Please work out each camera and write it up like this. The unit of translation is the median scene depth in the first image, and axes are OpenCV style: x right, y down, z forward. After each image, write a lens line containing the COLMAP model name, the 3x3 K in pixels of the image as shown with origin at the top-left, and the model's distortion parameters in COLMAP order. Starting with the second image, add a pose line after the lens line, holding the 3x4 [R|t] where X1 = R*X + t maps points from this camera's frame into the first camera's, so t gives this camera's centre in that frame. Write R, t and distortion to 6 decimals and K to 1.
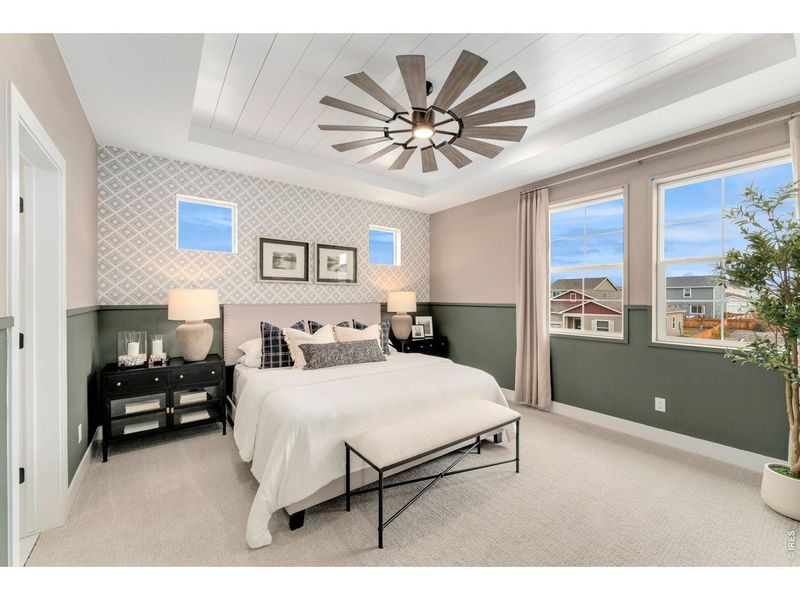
lens RADIAL K [[325.9, 0, 399.4], [0, 325.9, 299.3], [0, 0, 1]] dist [0.000480, -0.000104]
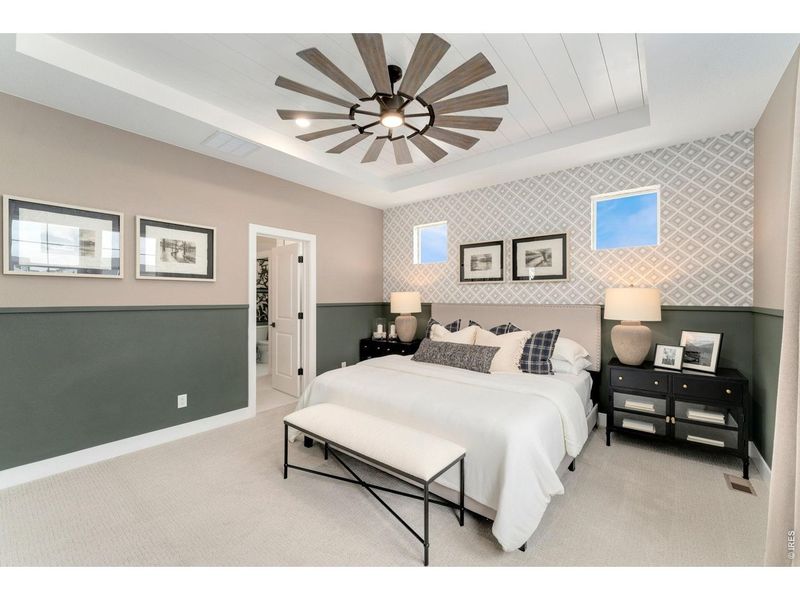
lens RADIAL K [[325.9, 0, 384.5], [0, 325.9, 299.6], [0, 0, 1]] dist [0.000480, -0.000104]
pose [[0.230176, 0.004337, -0.973139, 0.602581], [-0.002712, 0.999989, 0.003815, -0.002390], [0.973145, 0.001761, 0.230185, 0.468564]]
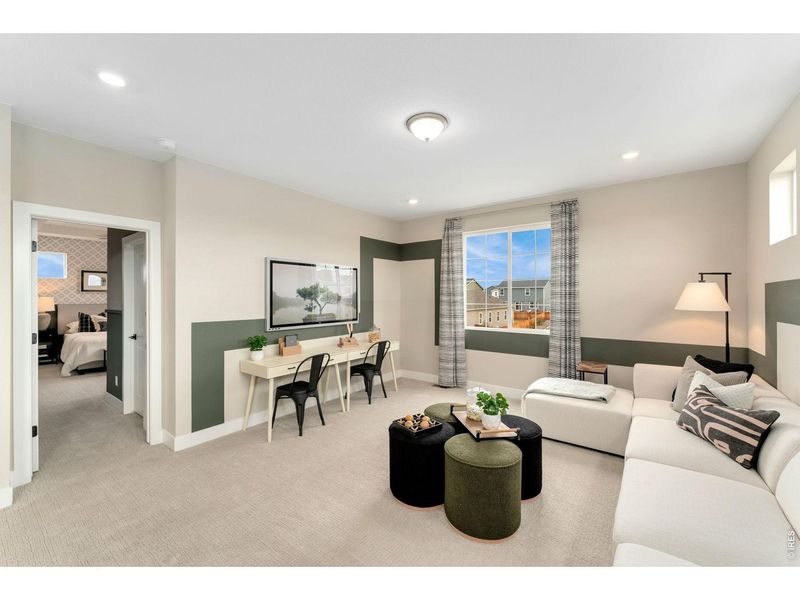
lens RADIAL K [[325.9, 0, 395.5], [0, 325.9, 295.5], [0, 0, 1]] dist [0.000480, -0.000104]
pose [[0.960821, 0.000122, 0.277171, 0.817121], [0.001064, 0.999991, -0.004128, -0.025842], [-0.277169, 0.004261, 0.960812, -1.362835]]
